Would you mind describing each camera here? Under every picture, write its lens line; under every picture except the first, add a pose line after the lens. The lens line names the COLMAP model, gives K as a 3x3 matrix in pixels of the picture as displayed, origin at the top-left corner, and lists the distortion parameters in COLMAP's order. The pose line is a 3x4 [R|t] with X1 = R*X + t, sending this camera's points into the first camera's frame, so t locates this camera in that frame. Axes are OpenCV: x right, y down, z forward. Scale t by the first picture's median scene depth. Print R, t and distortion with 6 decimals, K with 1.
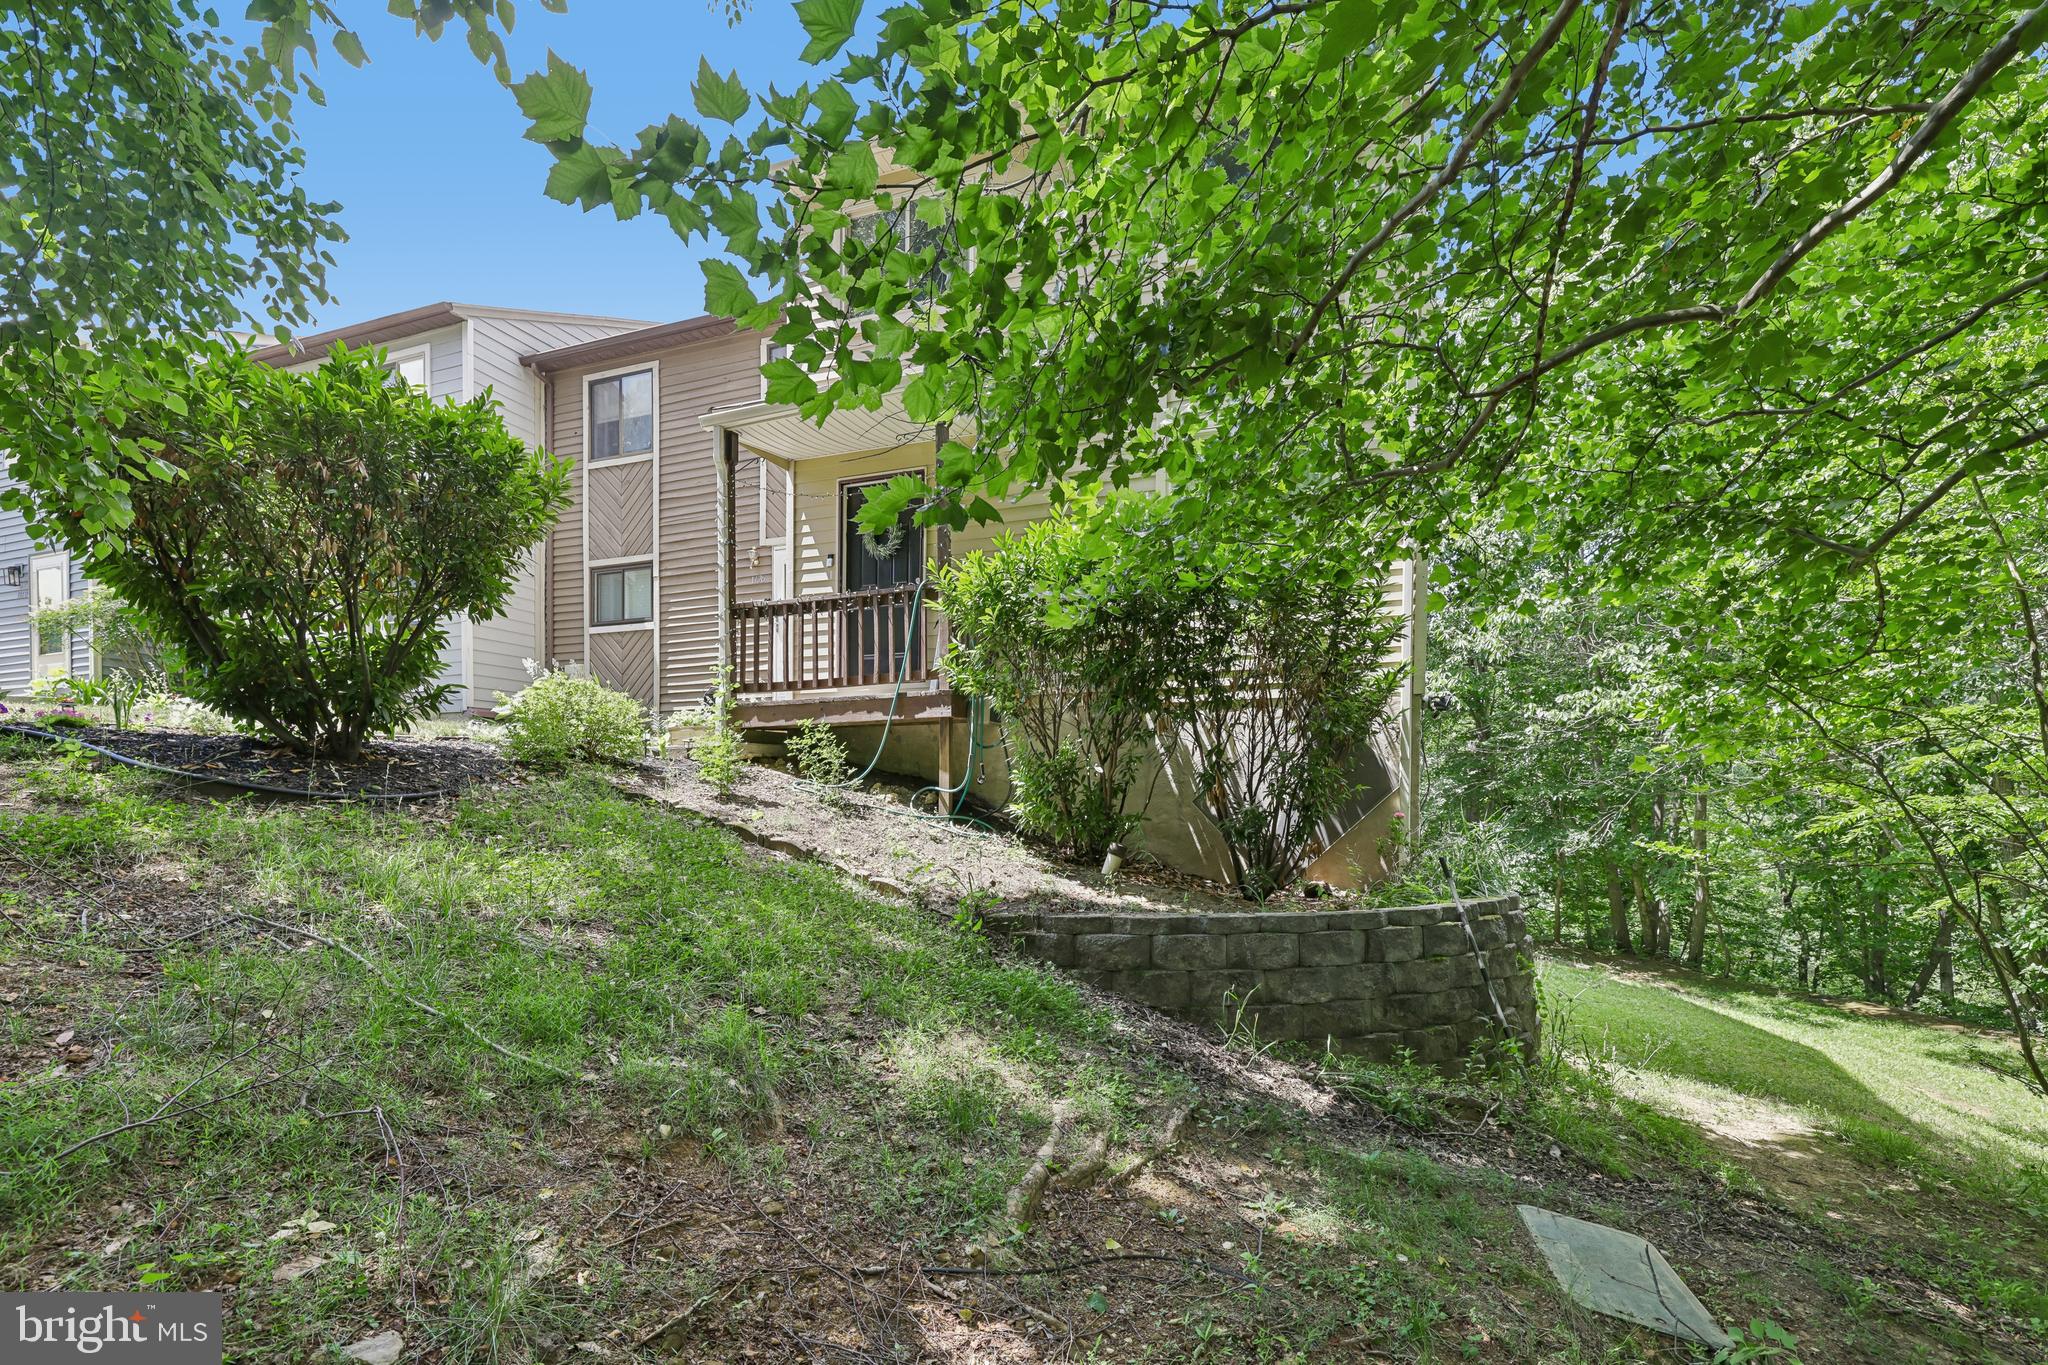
lens RADIAL K [[913.2, 0, 1024.6], [0, 913.2, 881.5], [0, 0, 1]] dist [0.002050, -0.001722]
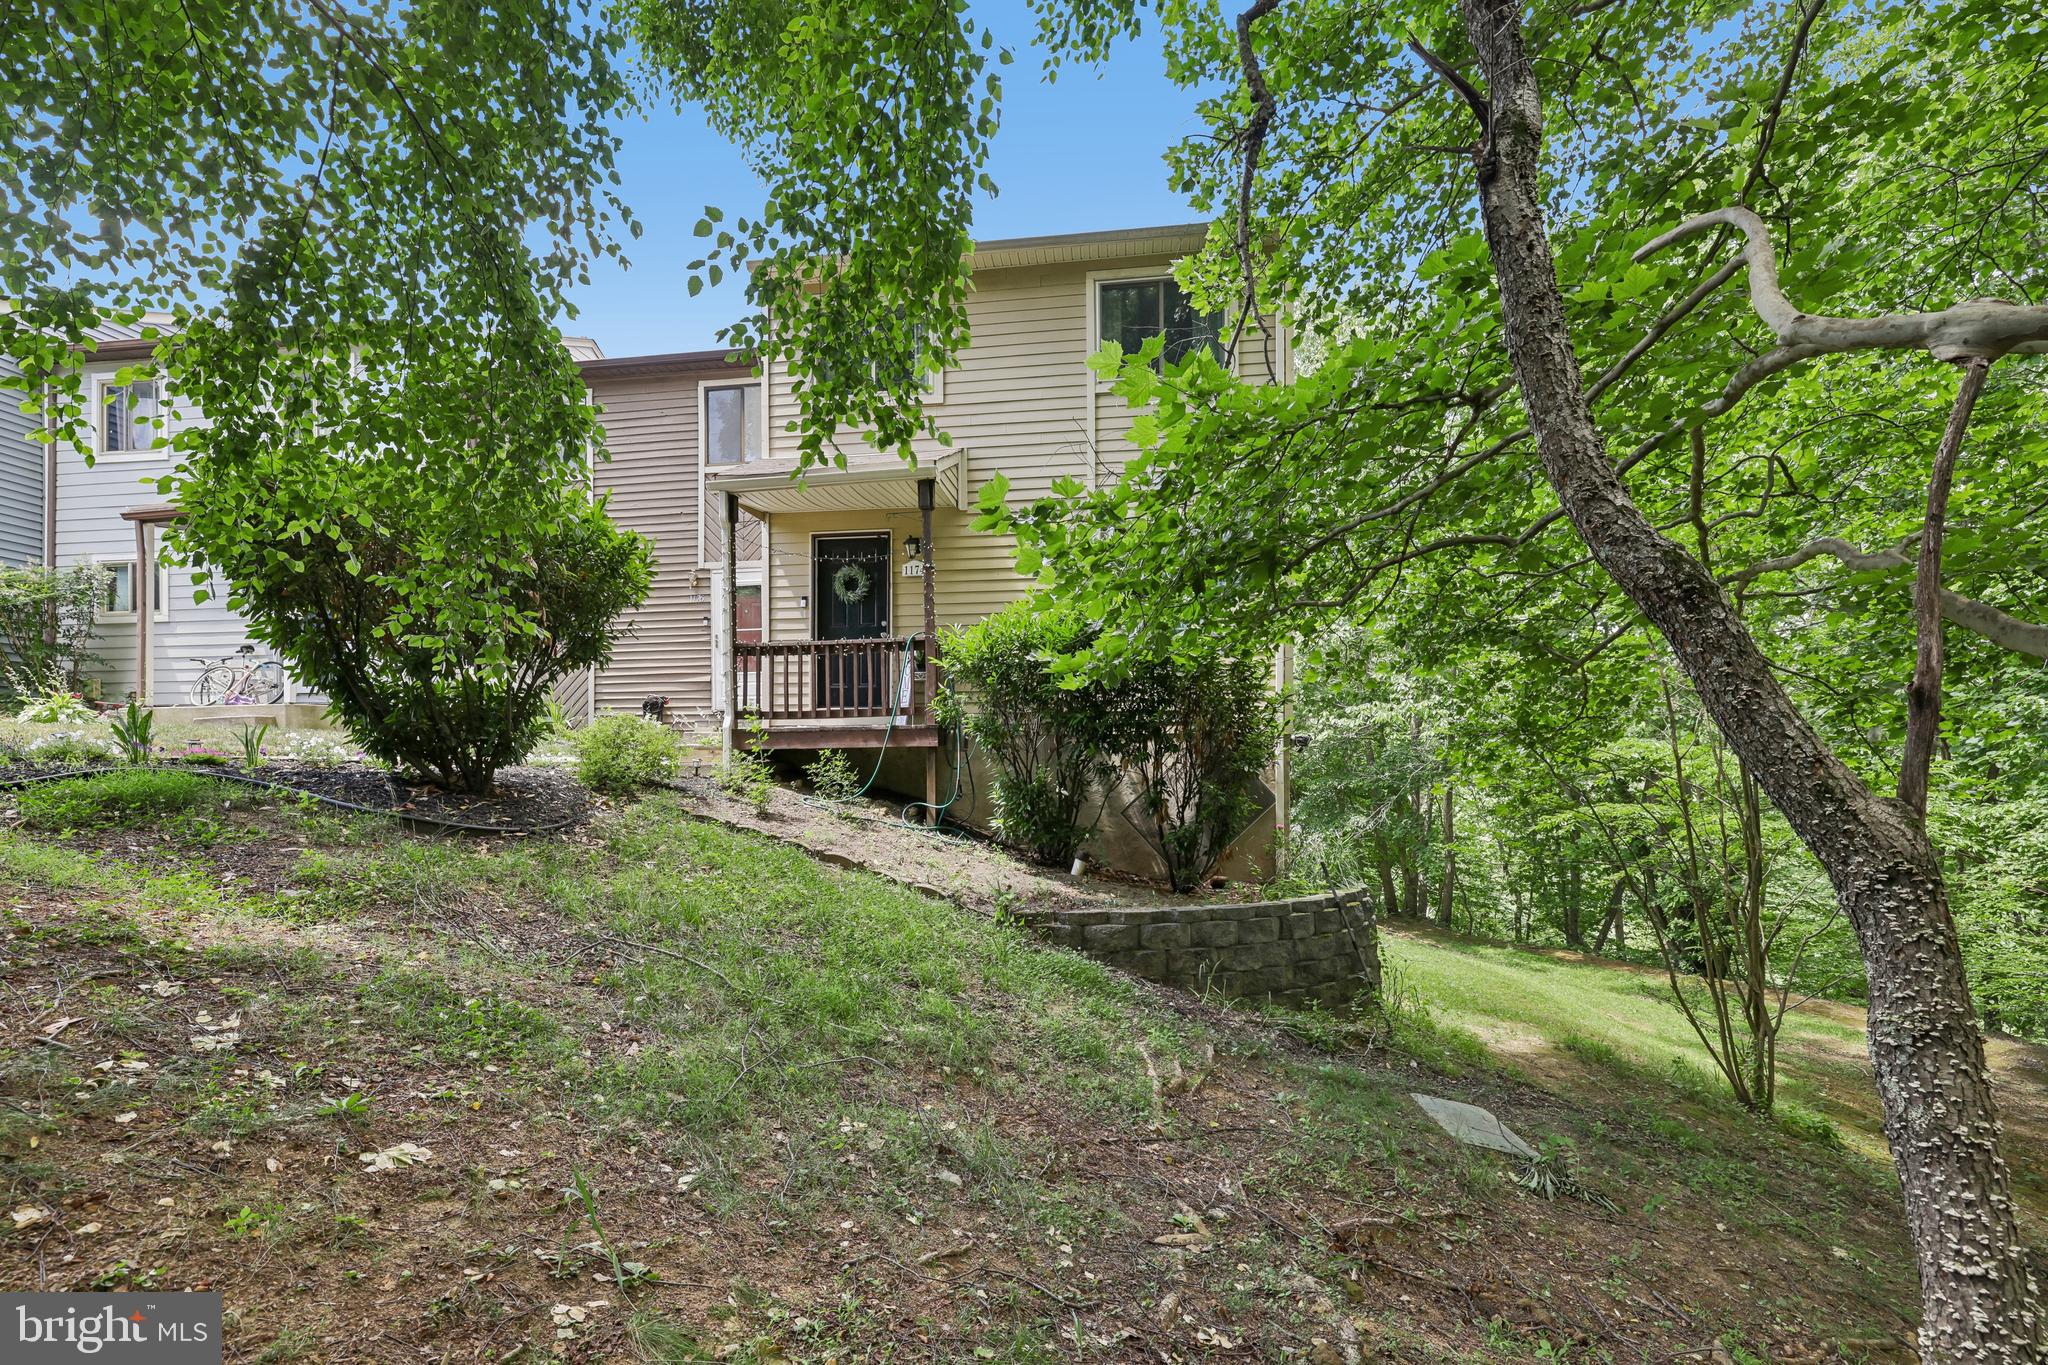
lens RADIAL K [[897.8, 0, 1018.1], [0, 897.8, 834.2], [0, 0, 1]] dist [-0.001043, 0.000106]
pose [[0.979234, -0.007214, 0.202606, -0.228817], [0.011578, 0.999726, -0.020359, -0.037901], [-0.202404, 0.022282, 0.979049, -0.208306]]
